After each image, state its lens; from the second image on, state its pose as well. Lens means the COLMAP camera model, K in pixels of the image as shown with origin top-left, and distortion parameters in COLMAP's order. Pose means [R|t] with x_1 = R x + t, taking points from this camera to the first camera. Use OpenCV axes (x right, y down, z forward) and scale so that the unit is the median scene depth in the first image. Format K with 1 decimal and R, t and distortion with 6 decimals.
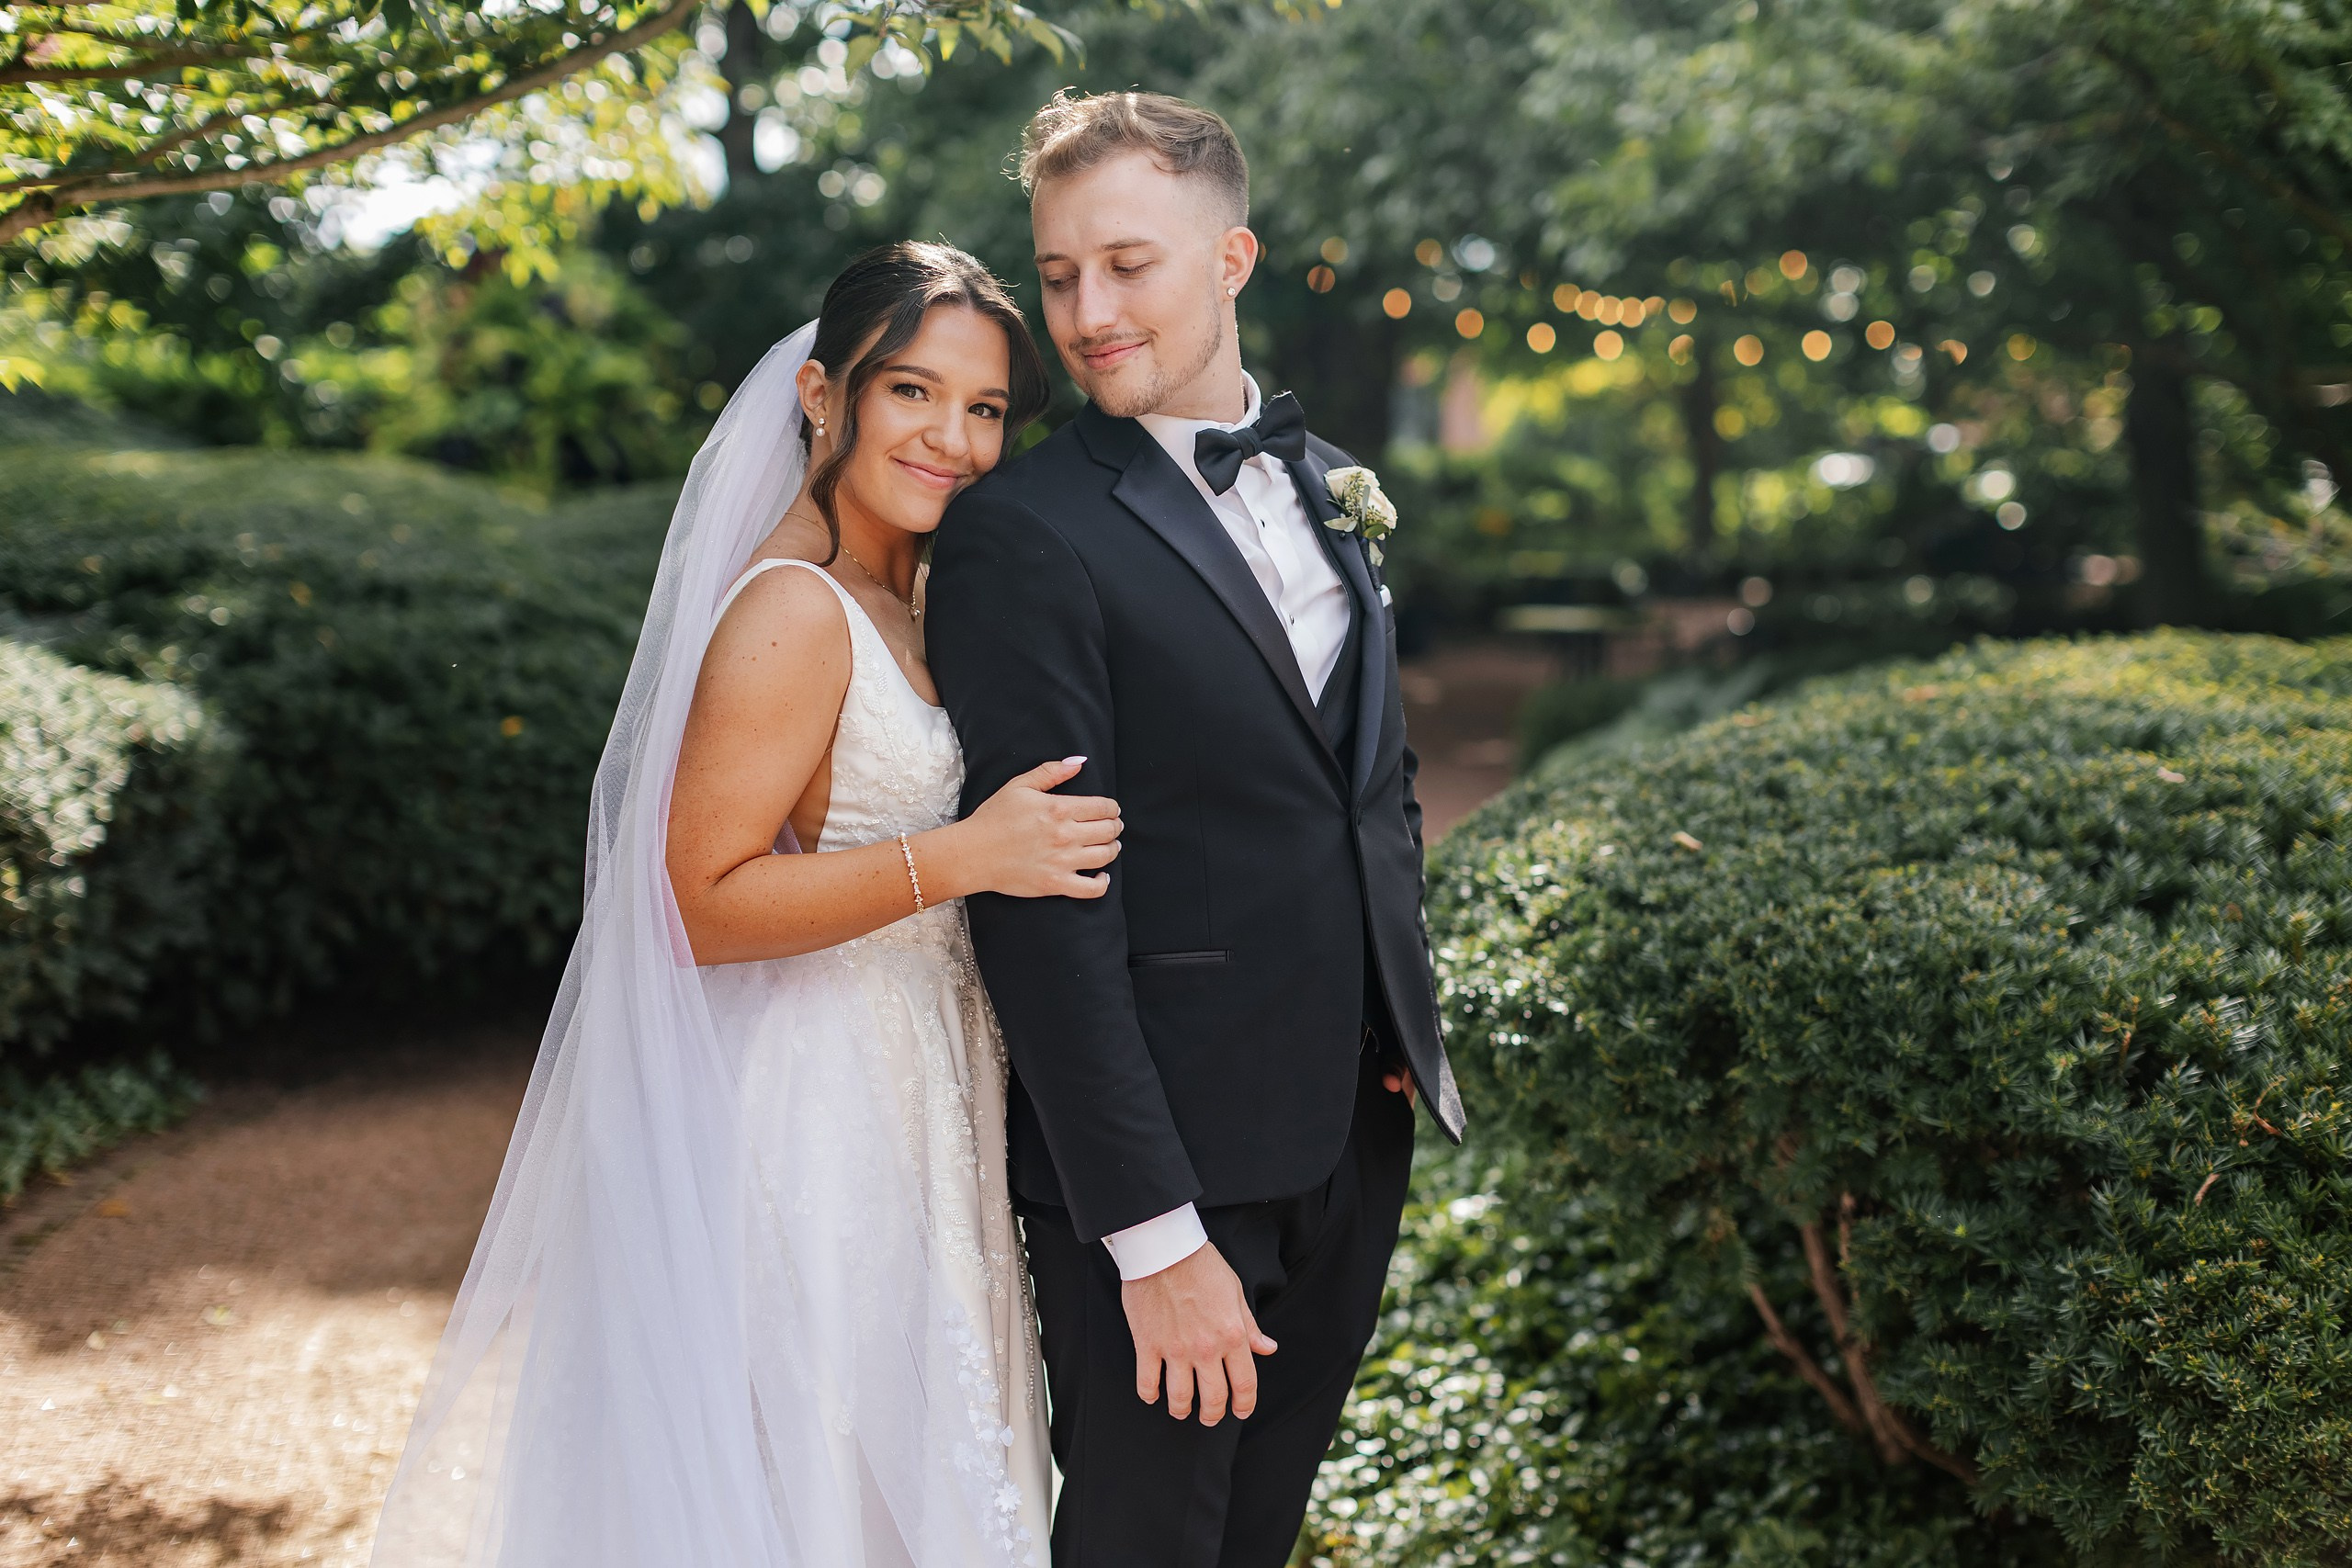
lens RADIAL K [[3304.2, 0, 1176.0], [0, 3304.2, 784.0], [0, 0, 1]] dist [-0.006354, 0.024554]
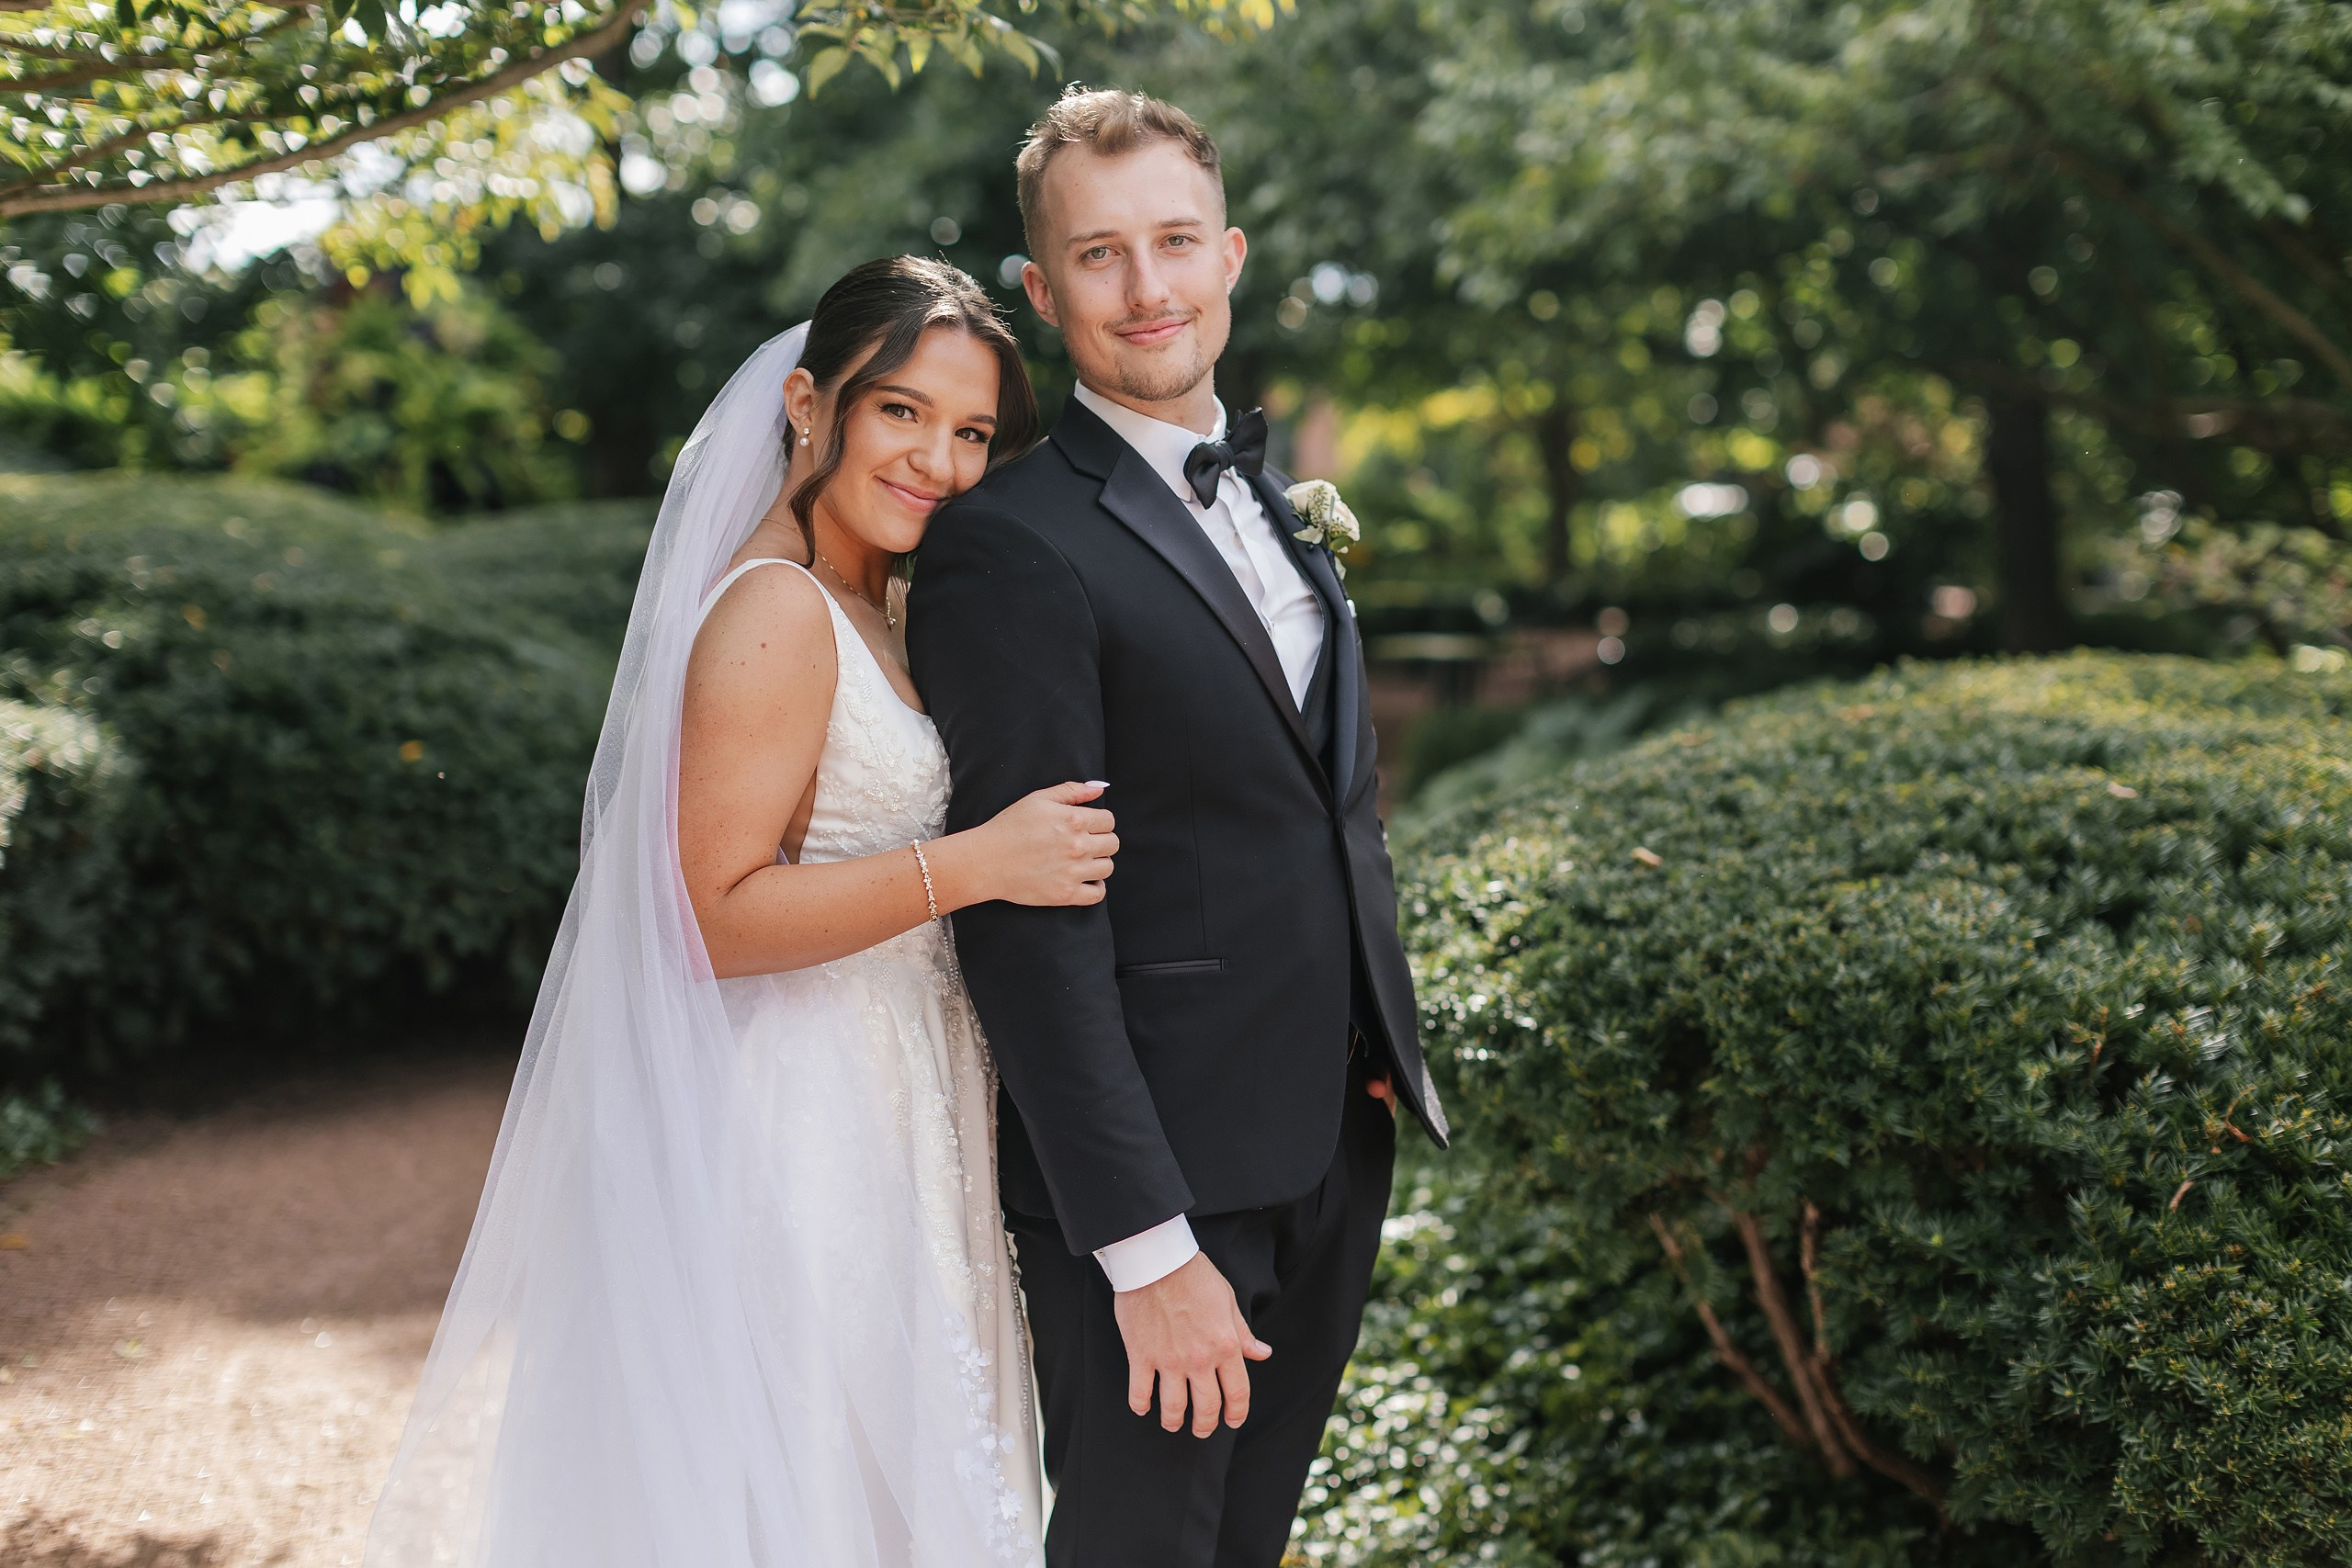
lens RADIAL K [[3304.2, 0, 1176.0], [0, 3304.2, 784.0], [0, 0, 1]] dist [-0.006354, 0.024554]
pose [[0.998759, -0.001319, 0.049795, -0.032894], [0.001831, 0.999946, -0.010246, 0.004421], [-0.049779, 0.010324, 0.998707, 0.002470]]
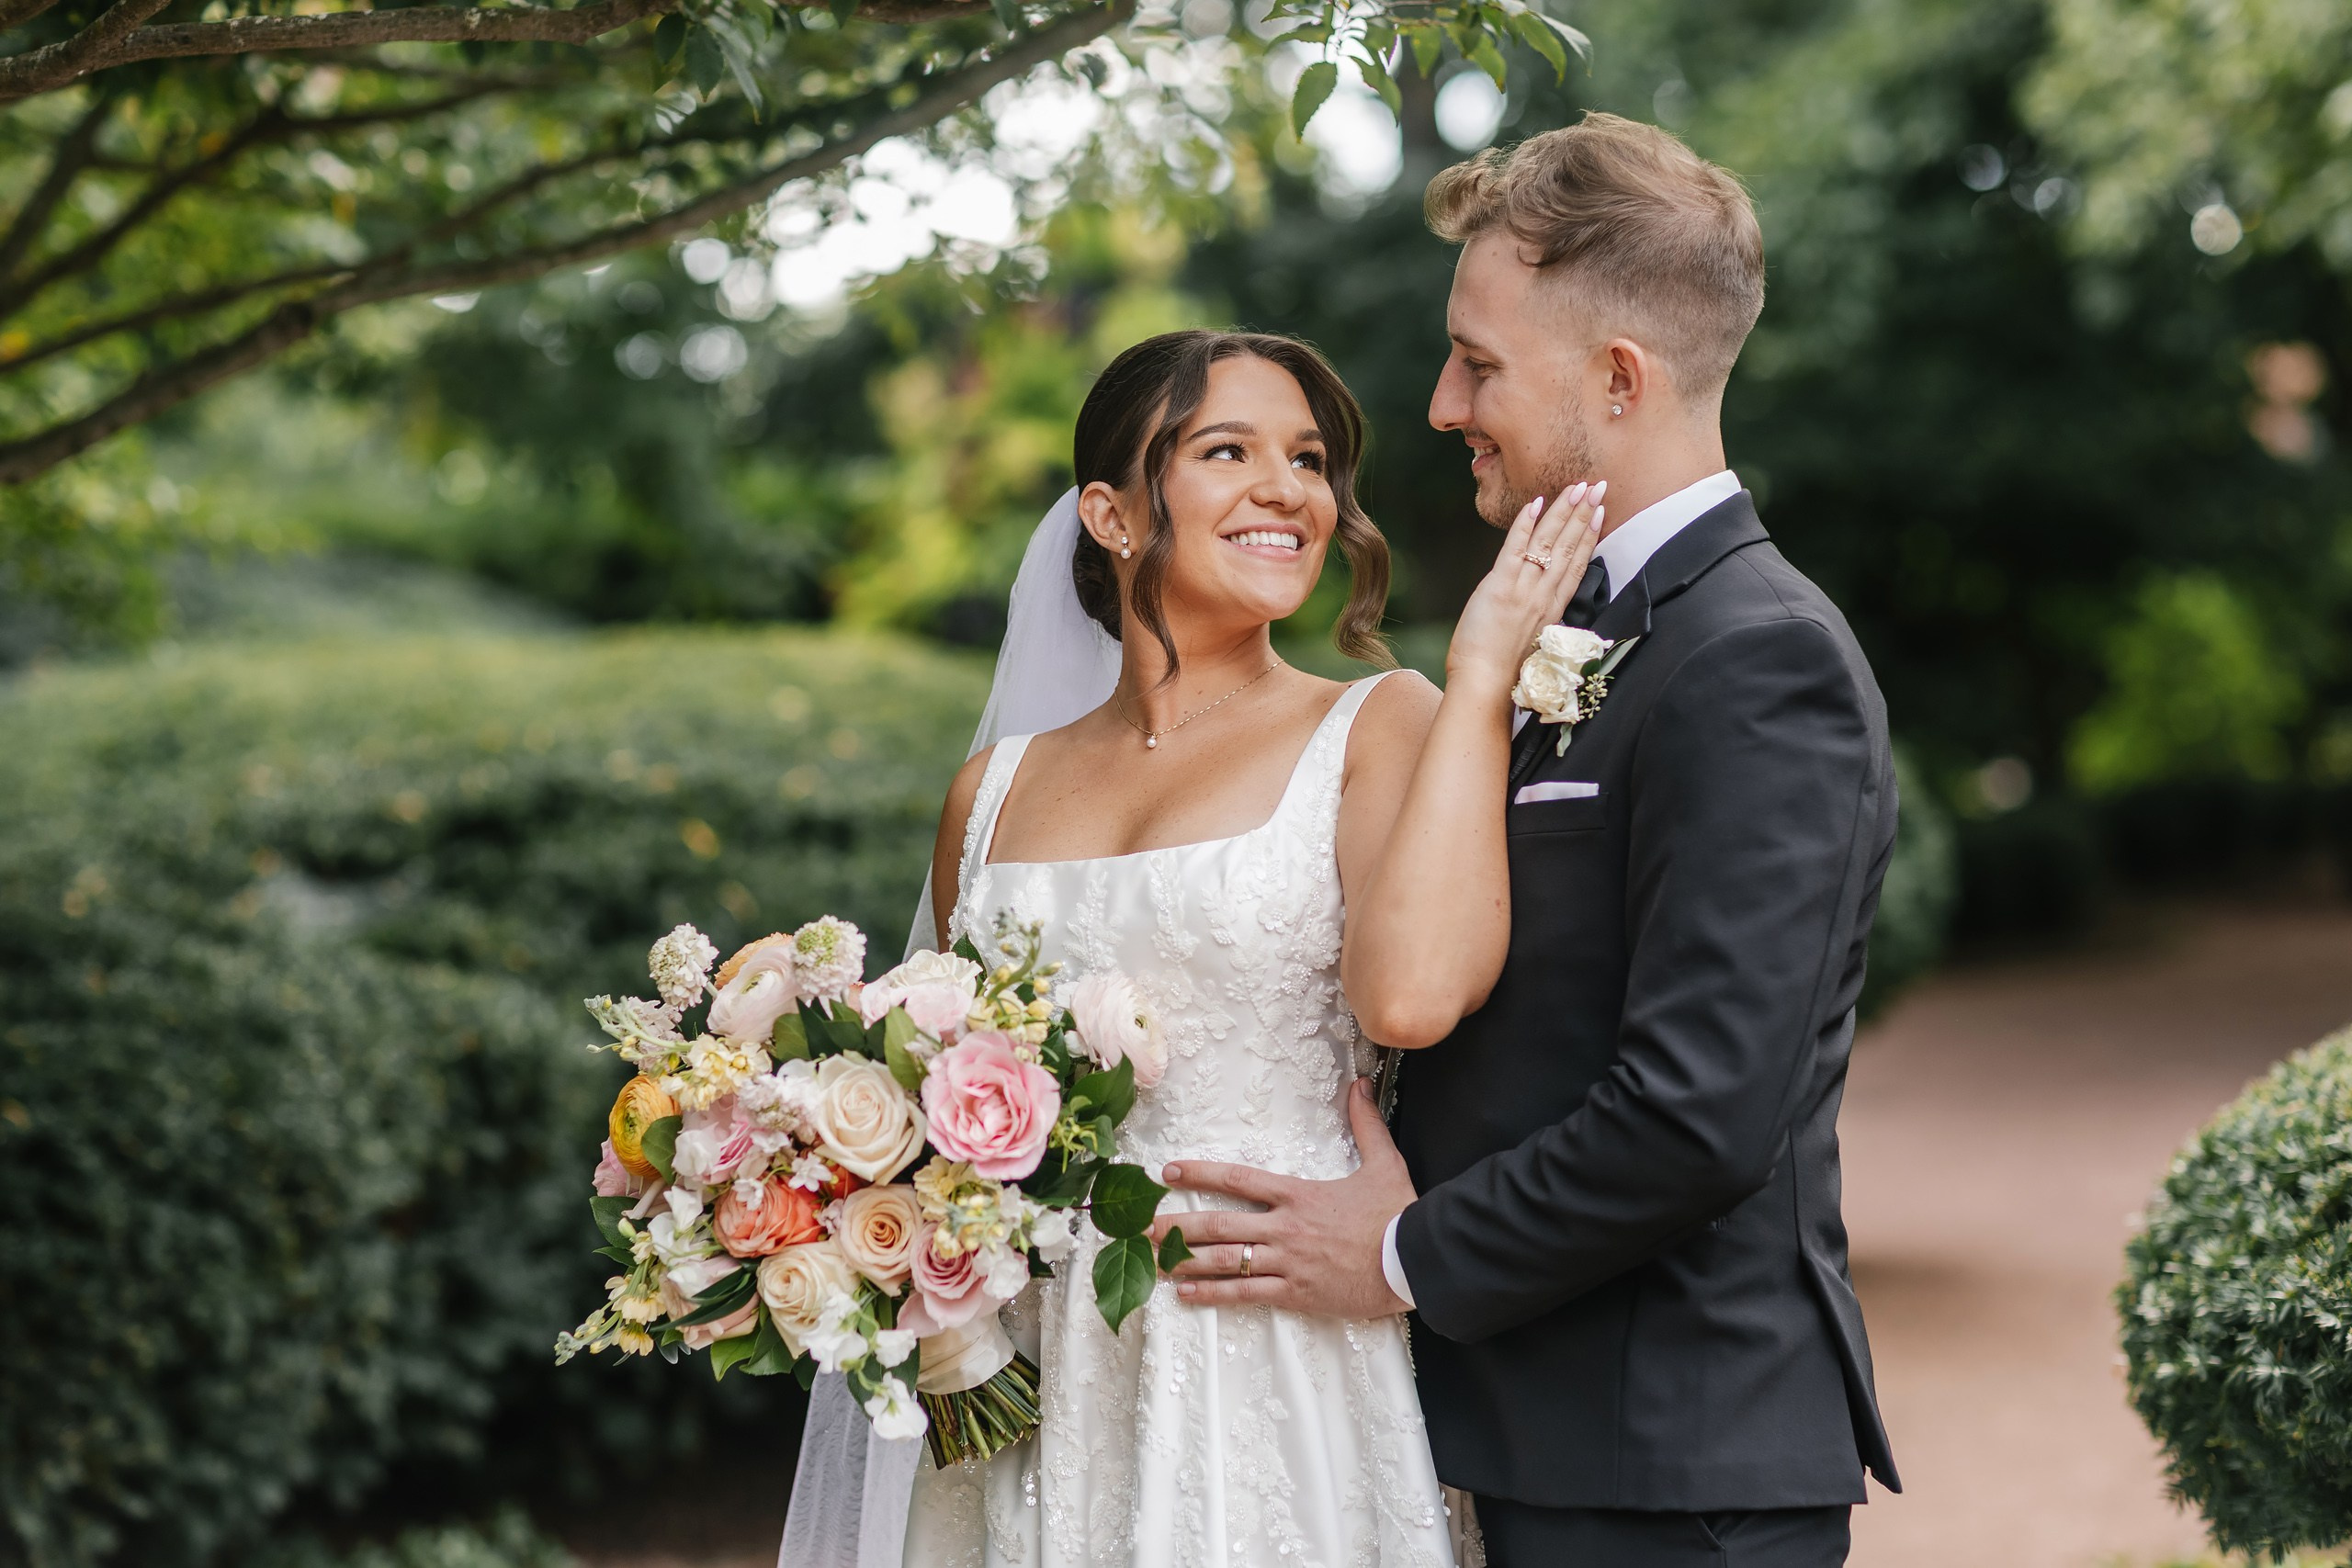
lens RADIAL K [[5829.7, 0, 1176.0], [0, 5829.7, 784.0], [0, 0, 1]] dist [-0.031942, -0.467534]
pose [[0.980240, -0.042669, -0.193156, 0.096756], [0.029861, 0.997188, -0.068741, 0.025728], [0.195546, 0.061615, 0.978757, -0.237657]]
